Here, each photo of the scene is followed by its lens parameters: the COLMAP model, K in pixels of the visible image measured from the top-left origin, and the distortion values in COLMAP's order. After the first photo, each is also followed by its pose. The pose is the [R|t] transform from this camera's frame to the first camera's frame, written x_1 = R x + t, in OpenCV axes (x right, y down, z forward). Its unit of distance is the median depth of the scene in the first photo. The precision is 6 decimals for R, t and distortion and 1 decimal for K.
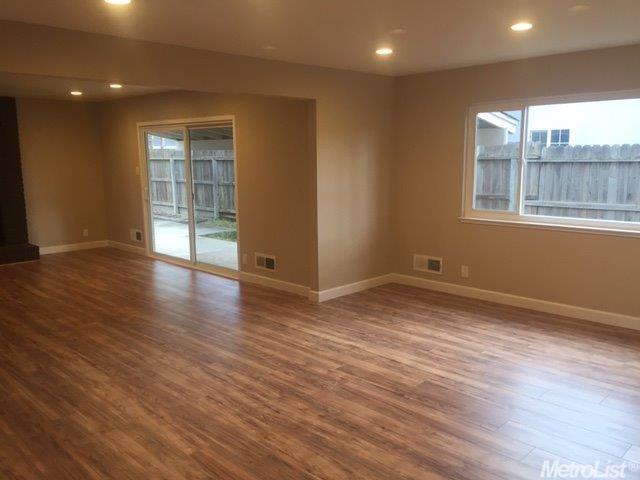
lens RADIAL K [[548.3, 0, 318.1], [0, 548.3, 238.9], [0, 0, 1]] dist [0.085402, -0.118575]
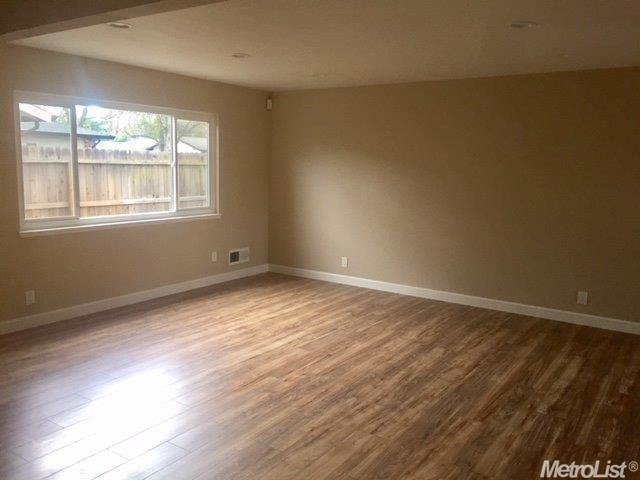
lens RADIAL K [[548.3, 0, 318.1], [0, 548.3, 238.9], [0, 0, 1]] dist [0.085402, -0.118575]
pose [[-0.179189, -0.137378, 0.974176, -0.676571], [0.131434, 0.977983, 0.162091, -0.116741], [-0.974996, 0.157085, -0.157188, 0.792068]]
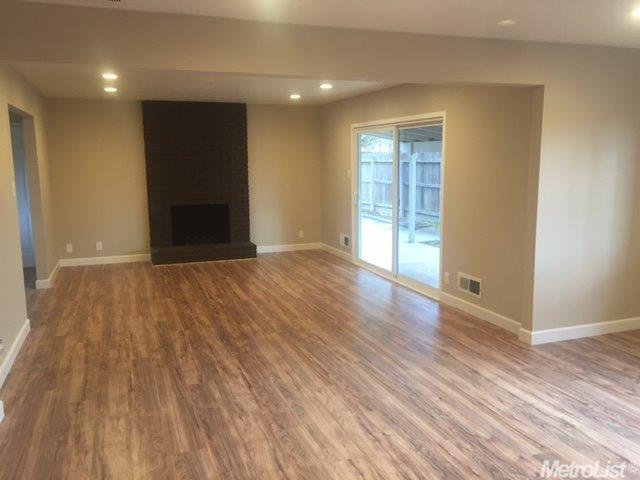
lens RADIAL K [[548.3, 0, 318.1], [0, 548.3, 238.9], [0, 0, 1]] dist [0.085402, -0.118575]
pose [[0.909180, 0.062828, -0.411636, 0.045191], [-0.064383, 0.997874, 0.010103, -0.026157], [0.411395, 0.017317, 0.911293, 0.167251]]
